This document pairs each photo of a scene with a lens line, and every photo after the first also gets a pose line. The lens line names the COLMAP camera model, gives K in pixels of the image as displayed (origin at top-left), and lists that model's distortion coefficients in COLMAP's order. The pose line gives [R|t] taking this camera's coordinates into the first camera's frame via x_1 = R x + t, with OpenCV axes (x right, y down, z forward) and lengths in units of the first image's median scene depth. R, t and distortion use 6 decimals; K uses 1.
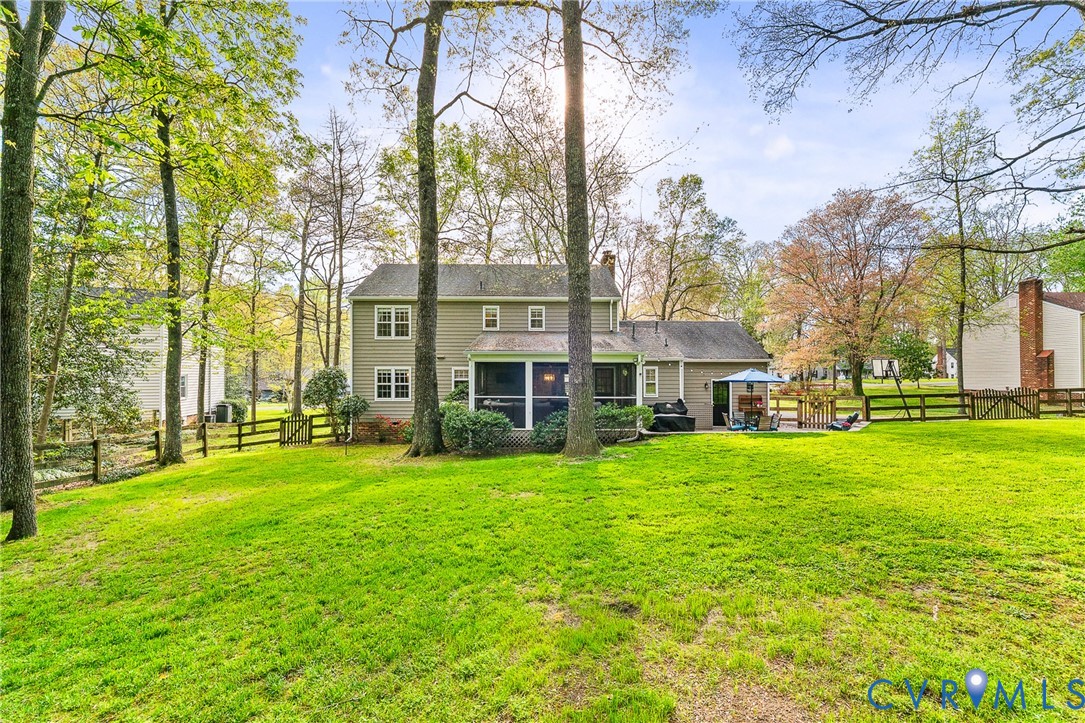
lens RADIAL K [[442.8, 0, 542.8], [0, 442.8, 362.4], [0, 0, 1]] dist [-0.009974, 0.003075]
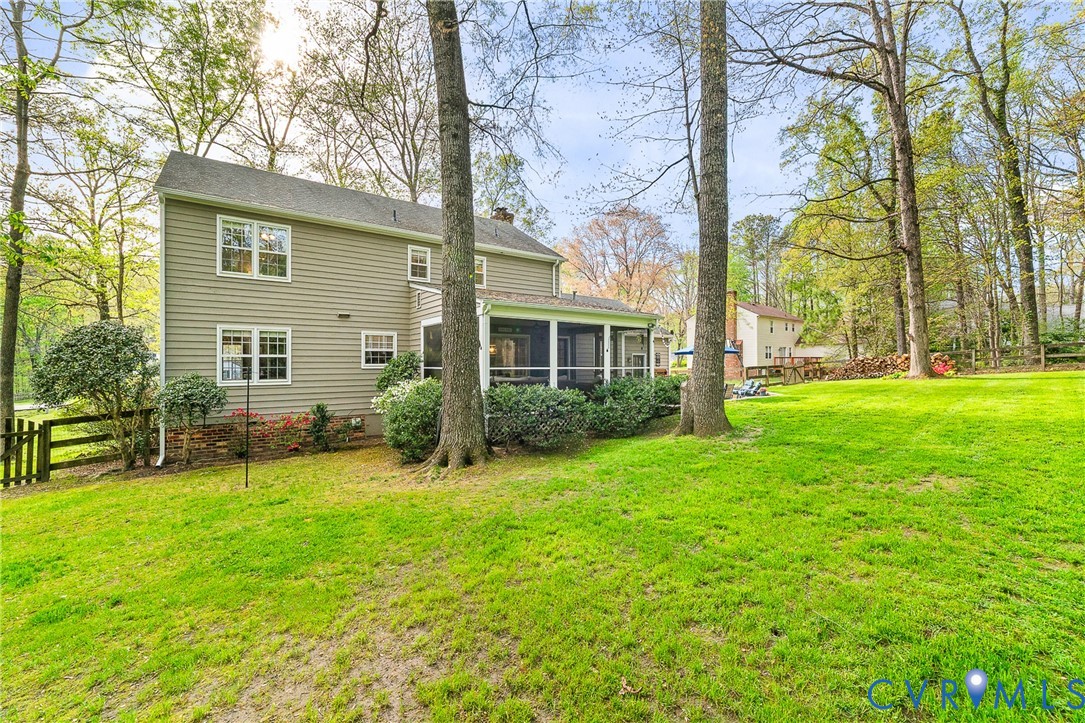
lens RADIAL K [[442.8, 0, 541.8], [0, 442.8, 359.9], [0, 0, 1]] dist [-0.009974, 0.003075]
pose [[0.808532, 0.001051, 0.588452, -0.375229], [-0.011982, 0.999820, 0.014678, 0.041026], [-0.588331, -0.018919, 0.808399, 0.311103]]
